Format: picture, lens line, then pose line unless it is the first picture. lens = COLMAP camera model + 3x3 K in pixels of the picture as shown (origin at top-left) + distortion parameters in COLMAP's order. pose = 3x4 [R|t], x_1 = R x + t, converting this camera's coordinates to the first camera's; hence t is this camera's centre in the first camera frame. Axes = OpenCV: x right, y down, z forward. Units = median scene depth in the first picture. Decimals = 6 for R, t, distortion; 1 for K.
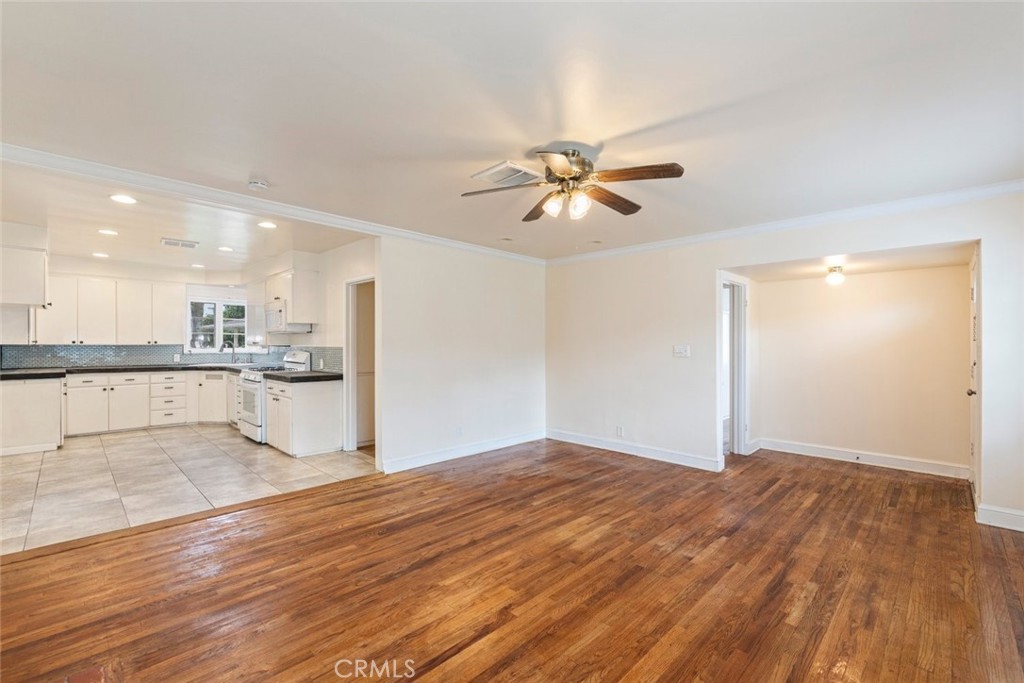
lens RADIAL K [[444.2, 0, 514.2], [0, 444.2, 344.9], [0, 0, 1]] dist [-0.001438, -0.000655]
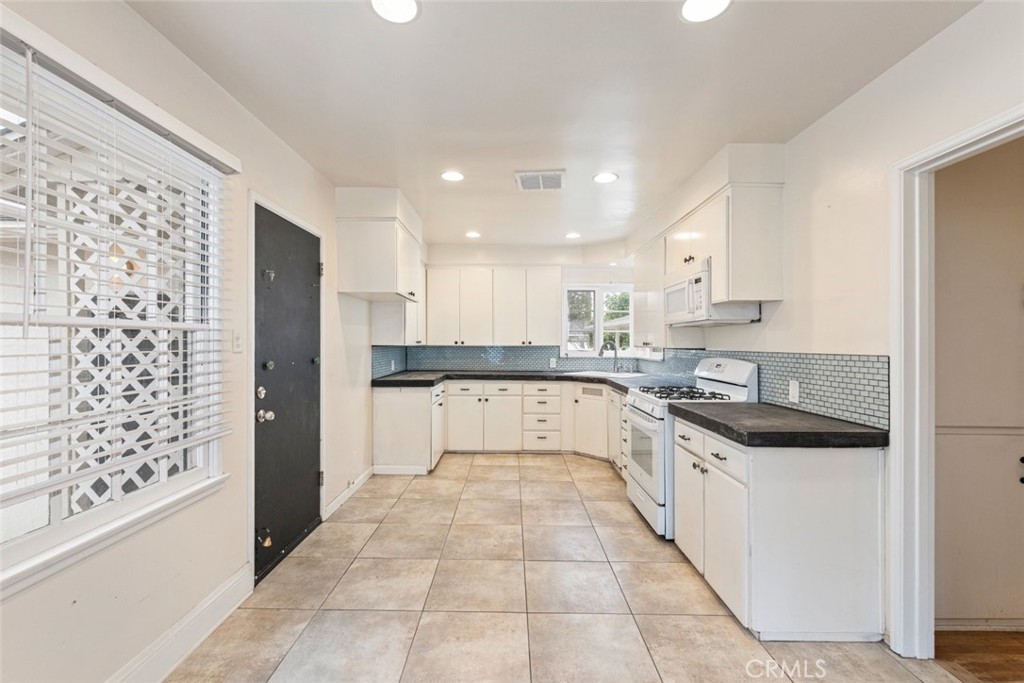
lens RADIAL K [[444.2, 0, 510.4], [0, 444.2, 343.4], [0, 0, 1]] dist [-0.001438, -0.000655]
pose [[0.701594, -0.001451, -0.712575, -0.294936], [-0.002484, 0.999987, -0.004482, -0.001184], [0.712573, 0.004915, 0.701581, 0.460175]]
